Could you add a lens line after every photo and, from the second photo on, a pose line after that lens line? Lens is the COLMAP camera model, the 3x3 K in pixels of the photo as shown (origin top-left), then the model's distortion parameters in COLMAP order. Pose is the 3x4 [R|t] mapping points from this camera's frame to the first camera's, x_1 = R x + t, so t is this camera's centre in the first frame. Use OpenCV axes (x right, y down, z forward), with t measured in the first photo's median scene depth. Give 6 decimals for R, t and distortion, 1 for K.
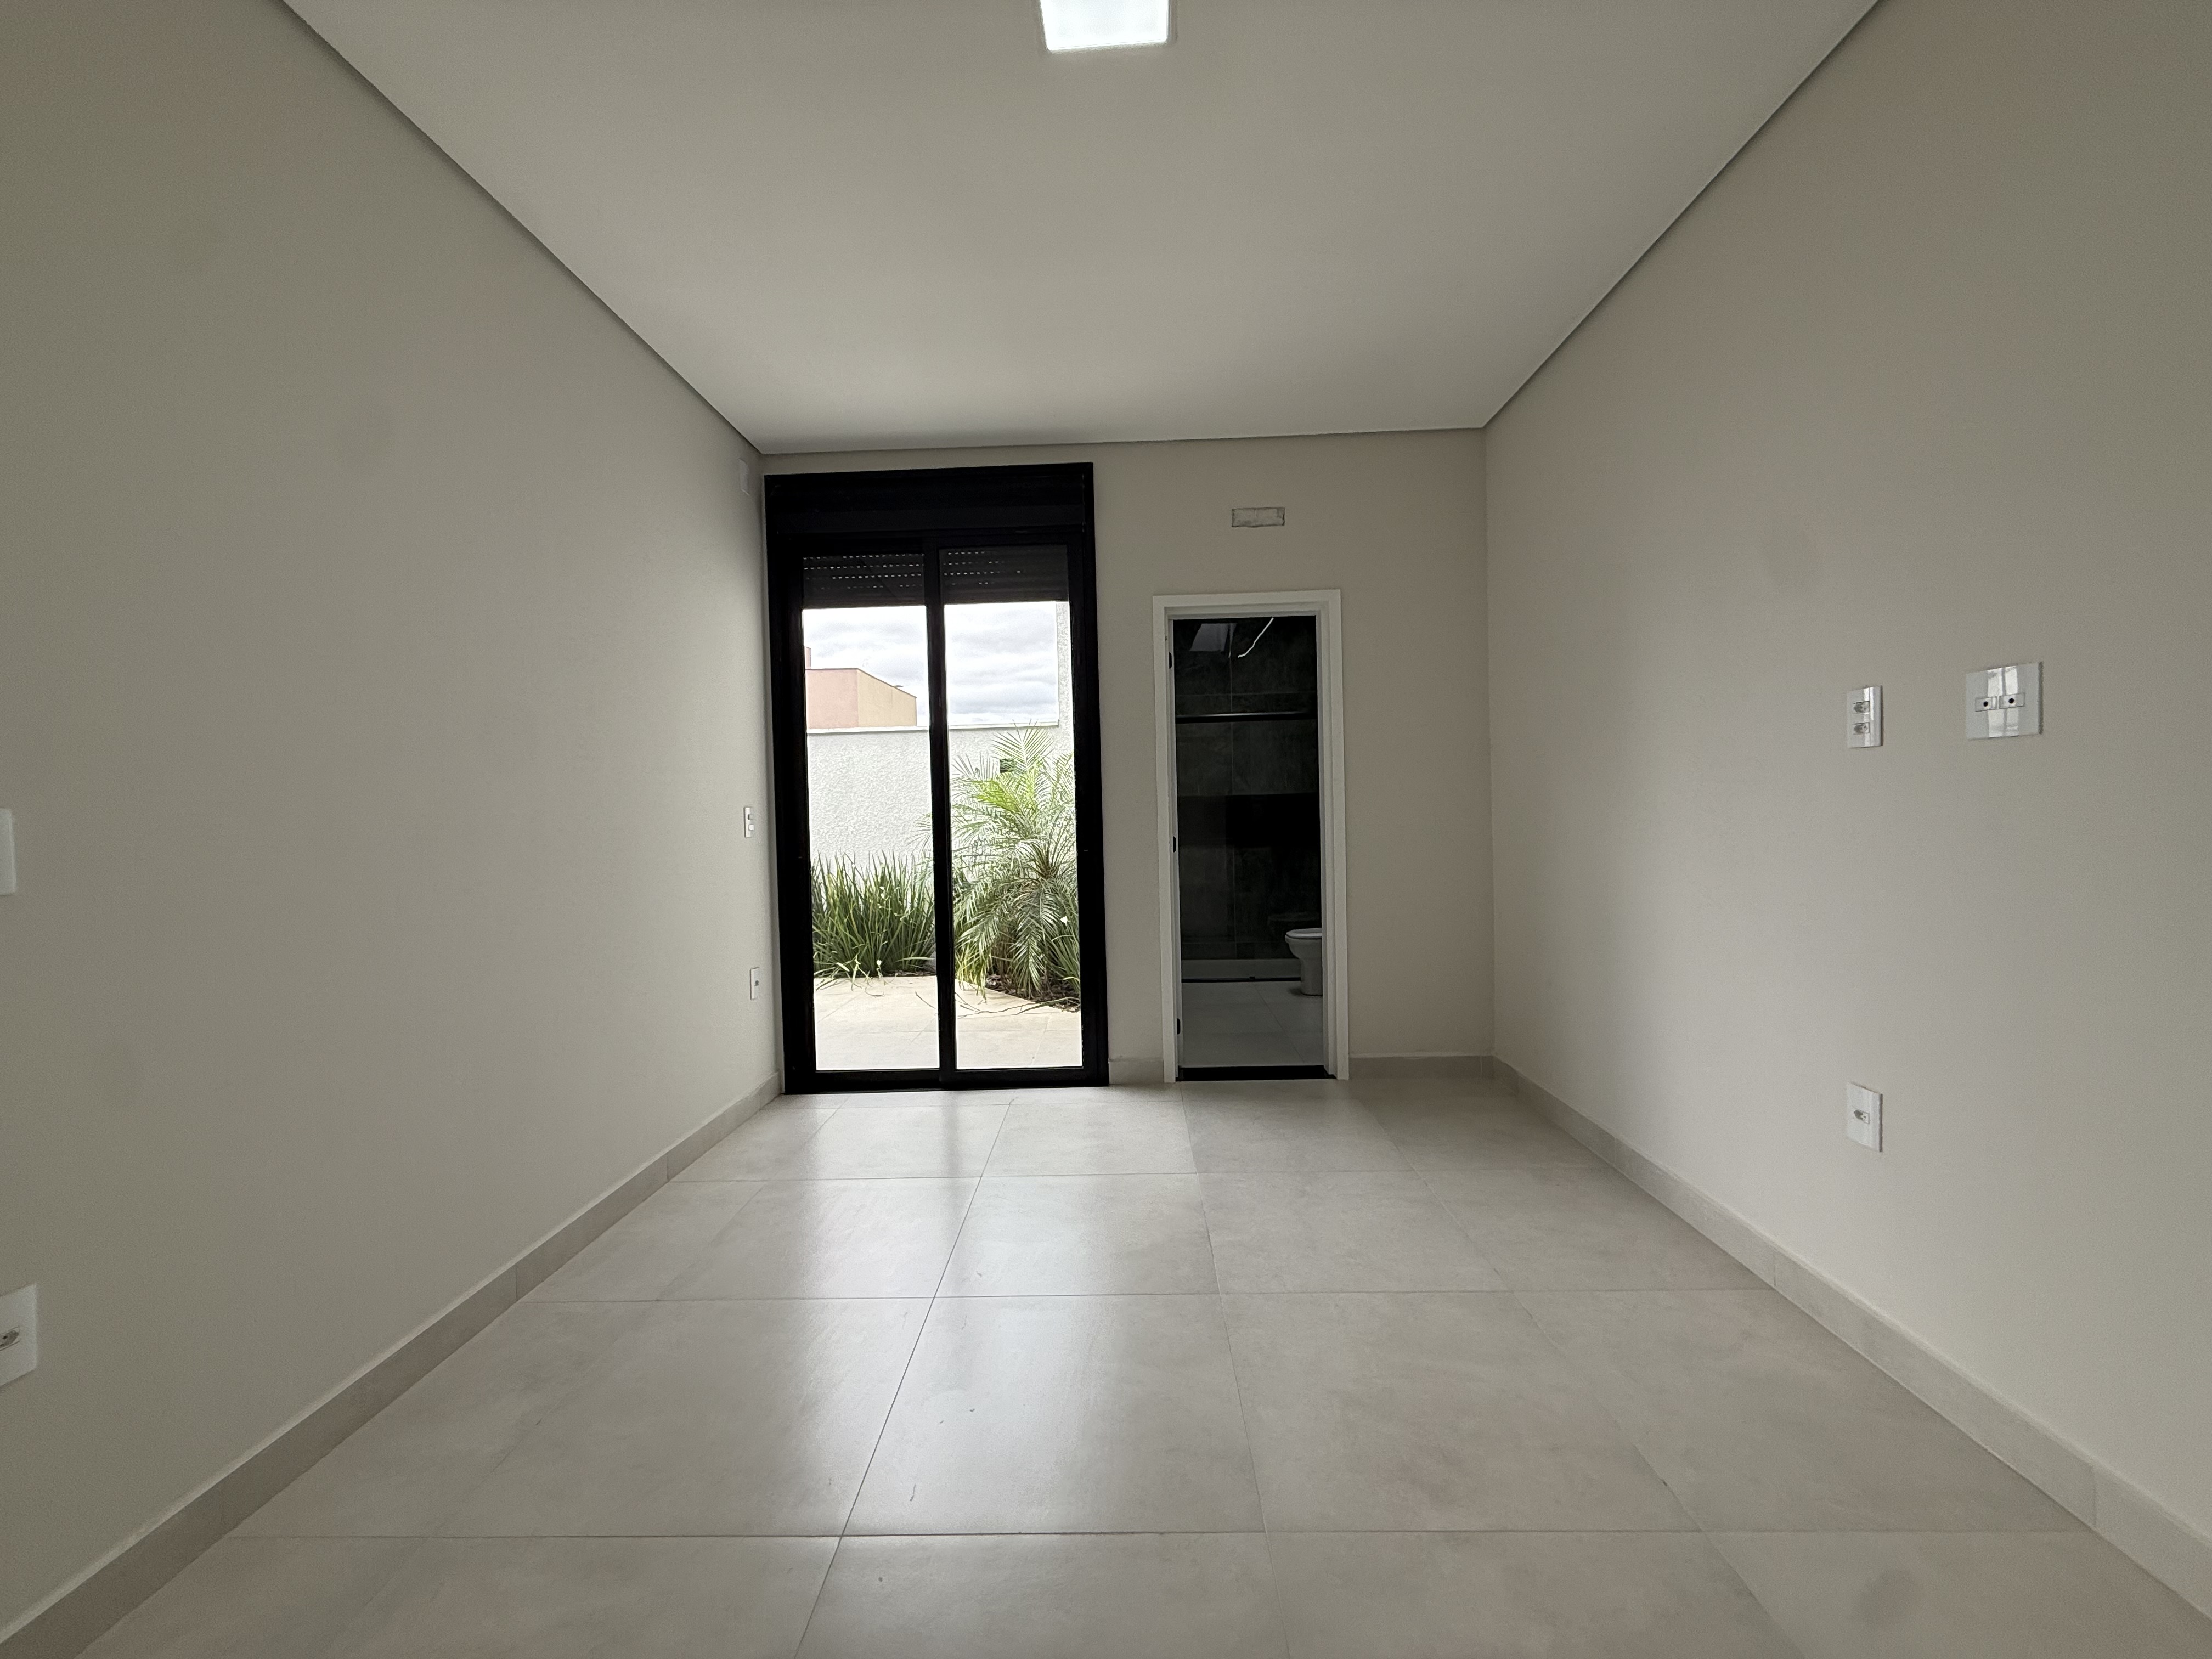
lens RADIAL K [[875.8, 0, 1100.4], [0, 875.8, 826.7], [0, 0, 1]] dist [0.000086, -0.000314]
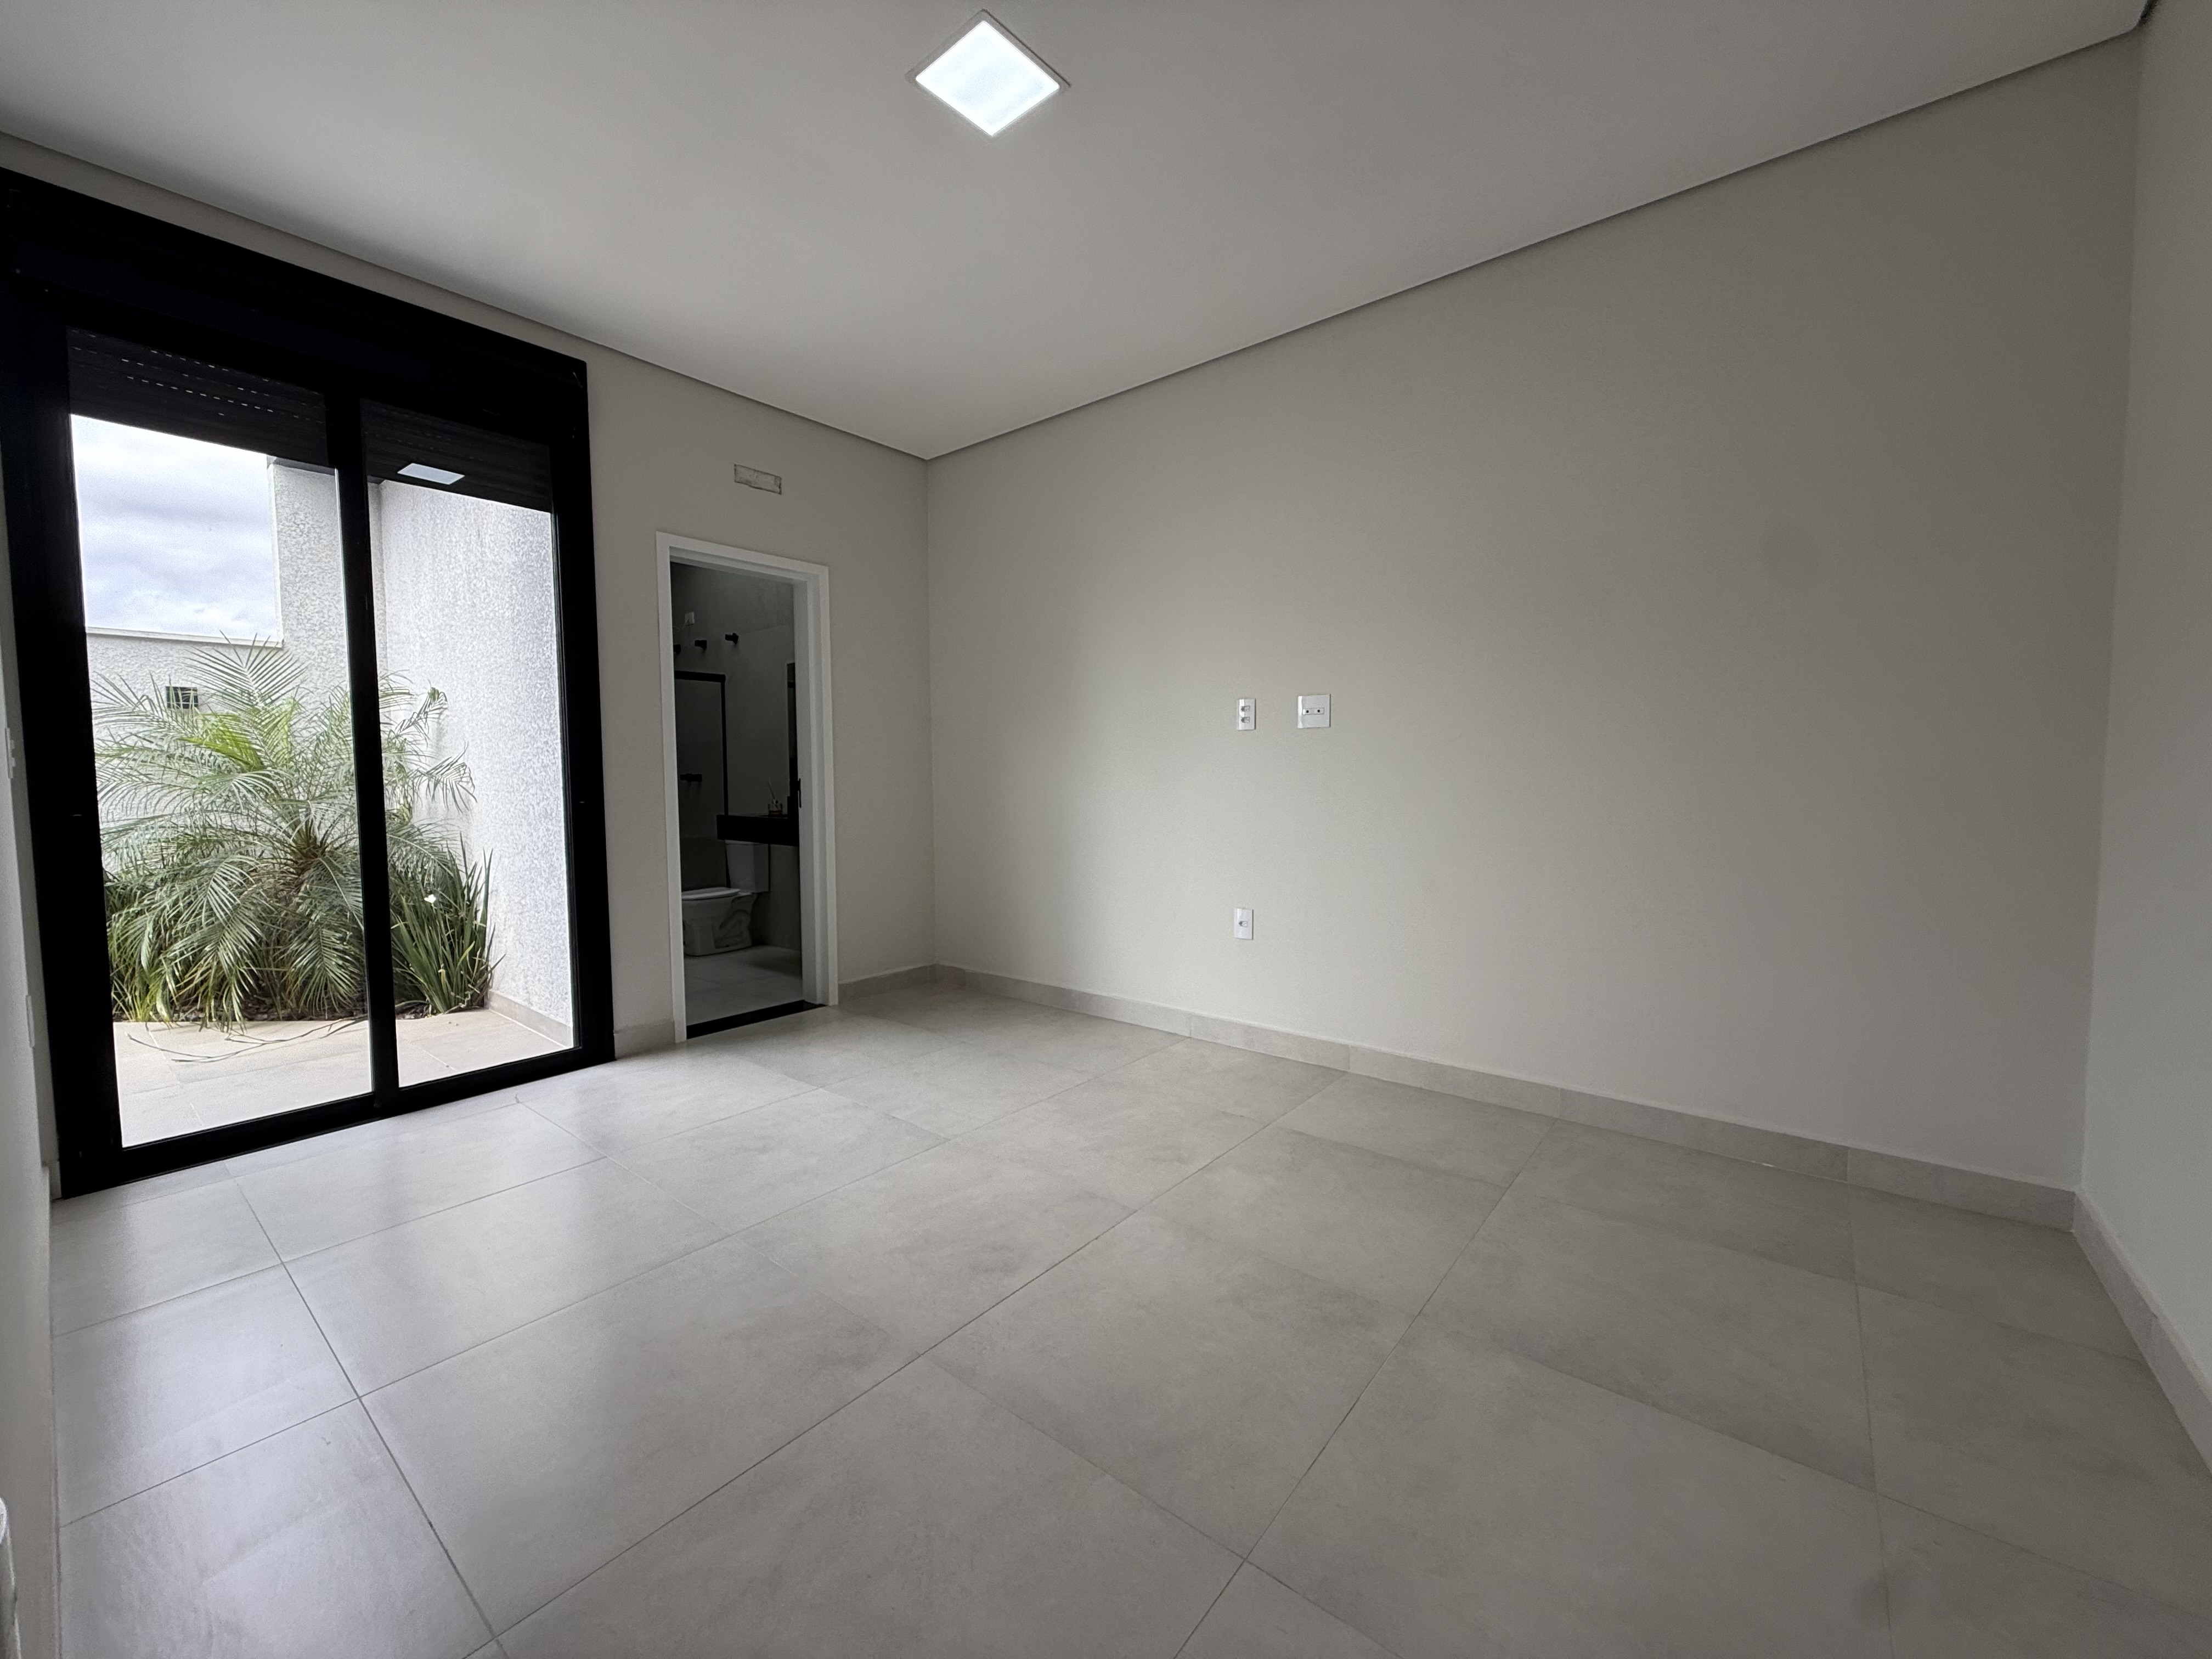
lens RADIAL K [[889.7, 0, 1078.0], [0, 889.7, 835.6], [0, 0, 1]] dist [-0.000453, -0.000386]
pose [[0.606245, -0.029301, 0.794738, -0.429168], [0.008250, 0.999499, 0.030556, 0.037353], [-0.795235, -0.011968, 0.606183, 0.055831]]
